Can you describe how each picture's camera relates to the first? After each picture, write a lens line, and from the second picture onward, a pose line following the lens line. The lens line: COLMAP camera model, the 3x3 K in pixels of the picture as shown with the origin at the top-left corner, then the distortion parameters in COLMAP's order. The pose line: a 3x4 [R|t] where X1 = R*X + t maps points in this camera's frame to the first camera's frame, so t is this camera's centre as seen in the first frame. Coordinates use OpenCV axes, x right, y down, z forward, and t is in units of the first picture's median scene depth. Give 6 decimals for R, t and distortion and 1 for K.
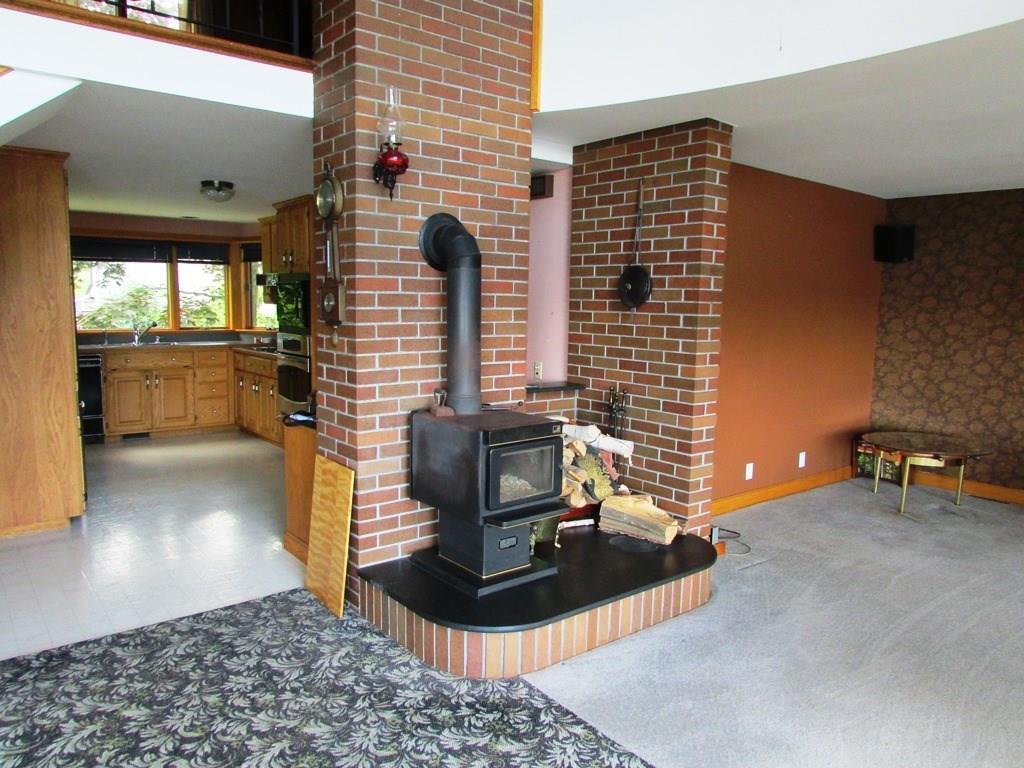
lens RADIAL K [[729.6, 0, 512.0], [0, 729.6, 385.0], [0, 0, 1]] dist [-0.001778, -0.001326]
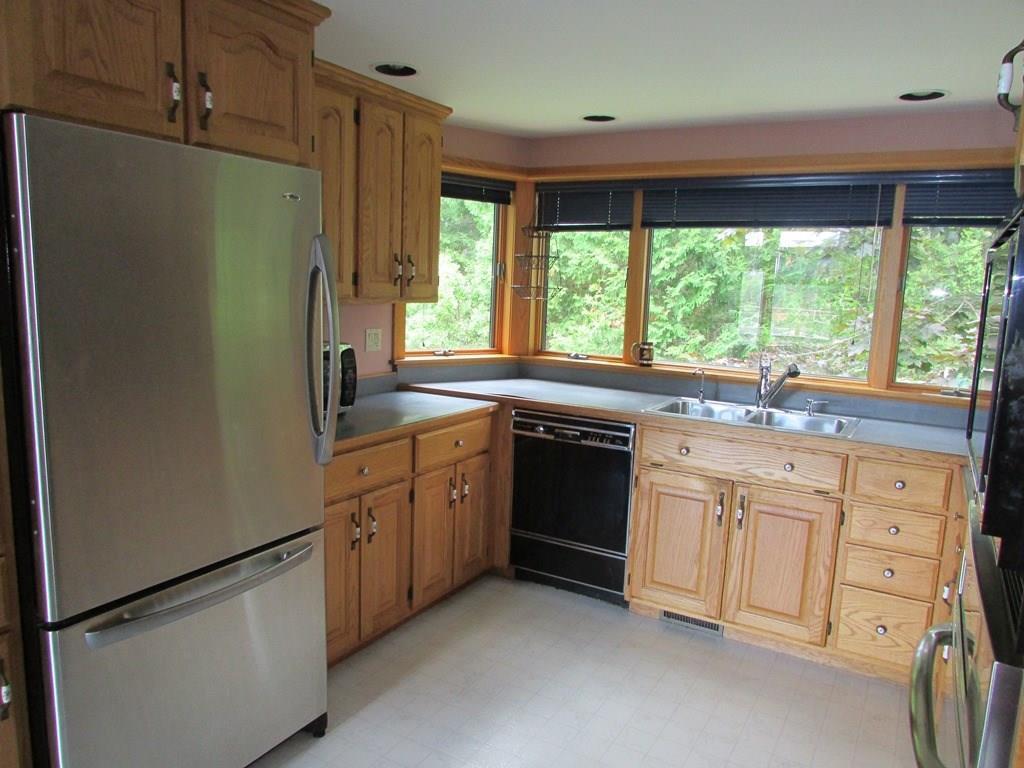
lens RADIAL K [[729.6, 0, 513.1], [0, 729.6, 386.0], [0, 0, 1]] dist [-0.001778, -0.001326]
pose [[0.357004, 0.130462, -0.924947, -0.171224], [-0.154500, 0.984807, 0.079272, -0.088675], [0.921237, 0.114604, 0.371737, 0.741427]]
